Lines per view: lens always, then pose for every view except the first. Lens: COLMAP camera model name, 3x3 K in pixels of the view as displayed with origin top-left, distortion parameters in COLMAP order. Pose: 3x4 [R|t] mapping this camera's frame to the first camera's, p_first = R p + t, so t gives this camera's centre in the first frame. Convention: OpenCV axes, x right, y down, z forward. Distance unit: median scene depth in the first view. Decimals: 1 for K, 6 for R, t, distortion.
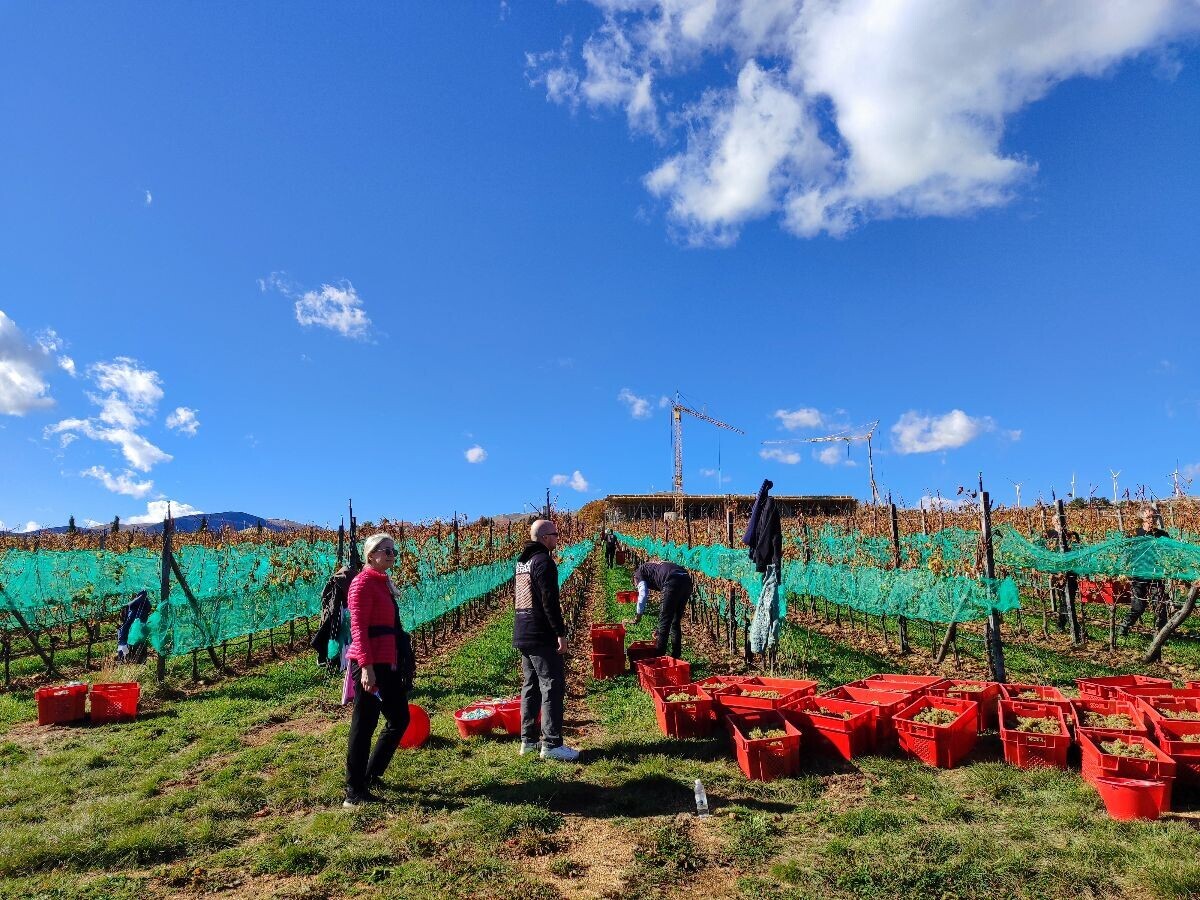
lens RADIAL K [[787.1, 0, 626.1], [0, 787.1, 438.1], [0, 0, 1]] dist [0.010823, -0.006661]
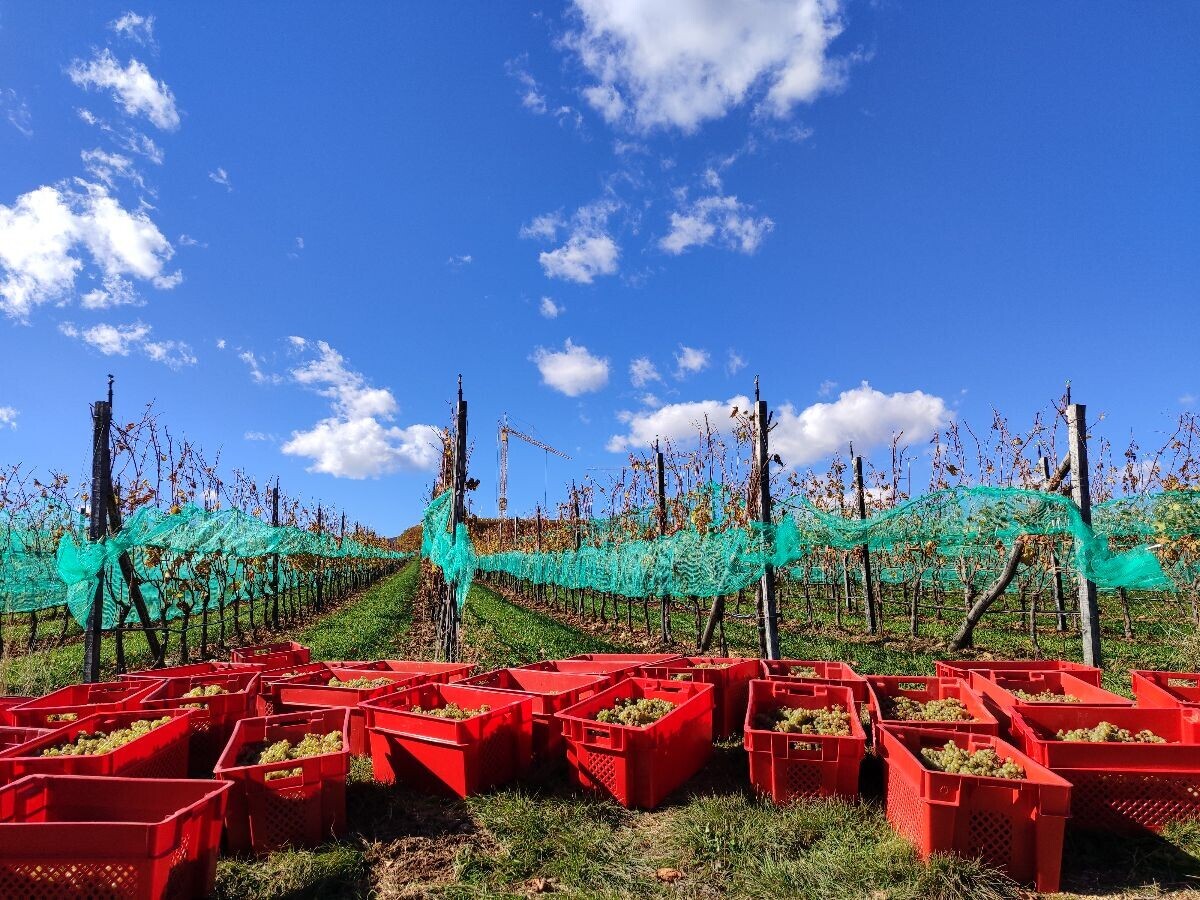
lens RADIAL K [[787.1, 0, 604.4], [0, 787.1, 434.3], [0, 0, 1]] dist [0.010823, -0.006661]
pose [[0.981114, 0.044677, 0.188198, 0.264954], [-0.037884, 0.998500, -0.039541, 0.189343], [-0.189682, 0.031665, 0.981335, 0.478572]]
